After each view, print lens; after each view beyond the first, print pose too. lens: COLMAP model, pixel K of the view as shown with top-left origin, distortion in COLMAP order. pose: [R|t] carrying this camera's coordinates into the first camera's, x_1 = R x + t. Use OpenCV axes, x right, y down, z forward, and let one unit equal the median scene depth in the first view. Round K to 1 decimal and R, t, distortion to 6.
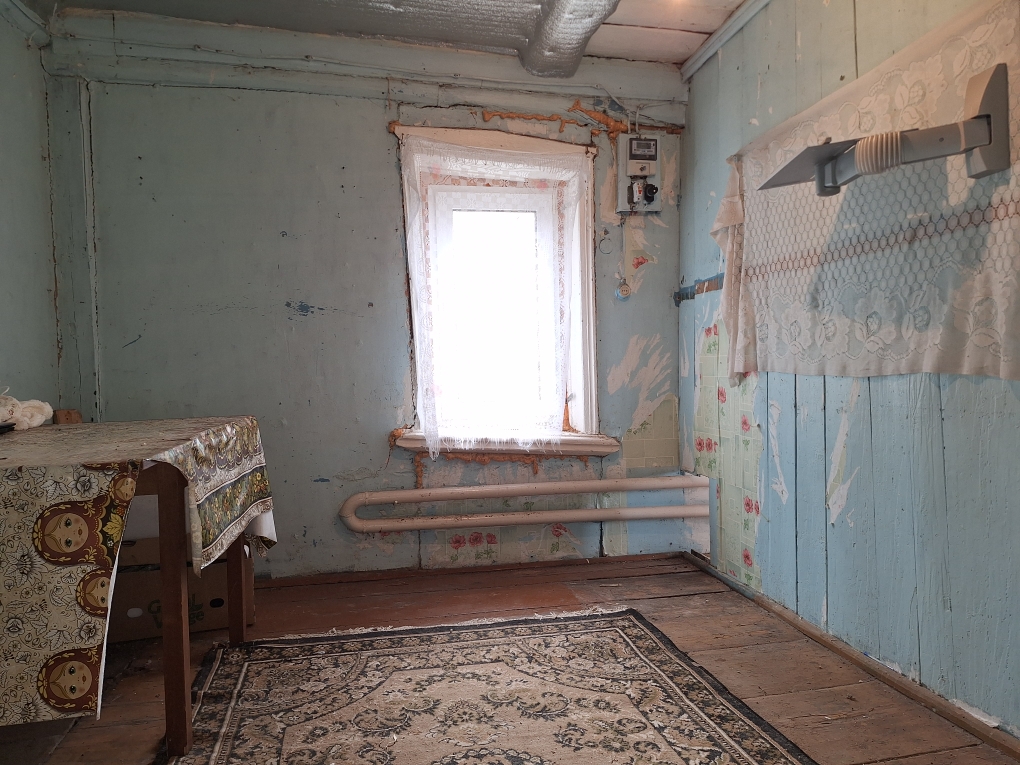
lens RADIAL K [[674.4, 0, 510.0], [0, 674.4, 382.5], [0, 0, 1]] dist [0.076290, -0.079655]
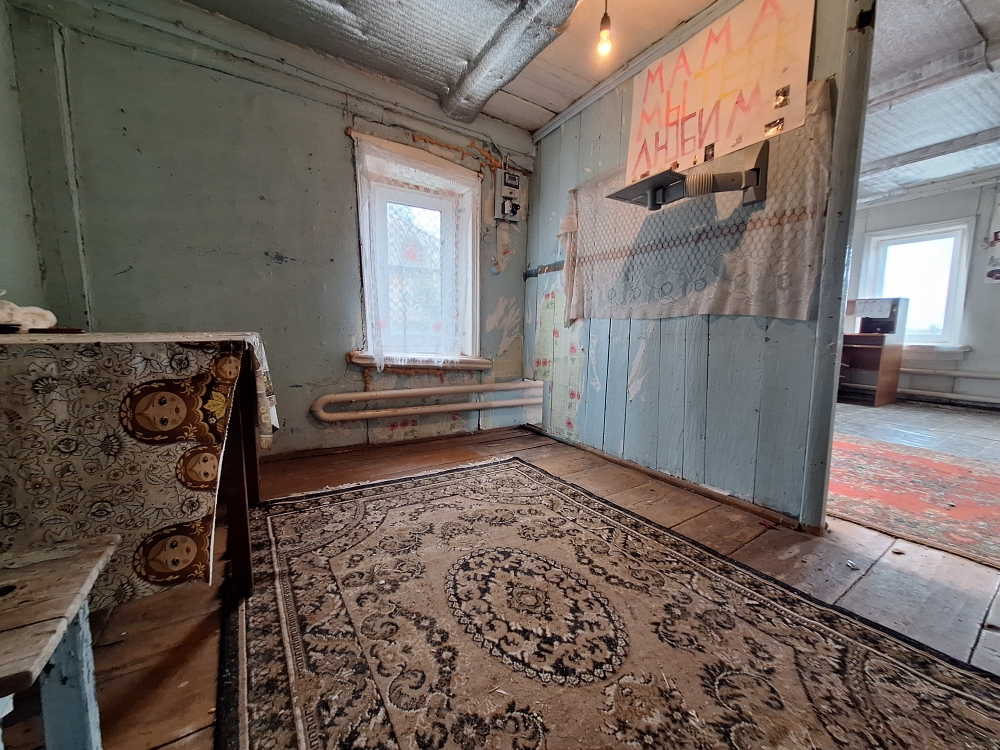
lens RADIAL K [[377.5, 0, 500.0], [0, 377.5, 375.0], [0, 0, 1]] dist [-0.001462, -0.000444]
pose [[0.937690, -0.007321, 0.347395, -0.207256], [-0.024063, 0.996010, 0.085942, 0.059753], [-0.346638, -0.088946, 0.933772, 0.182099]]
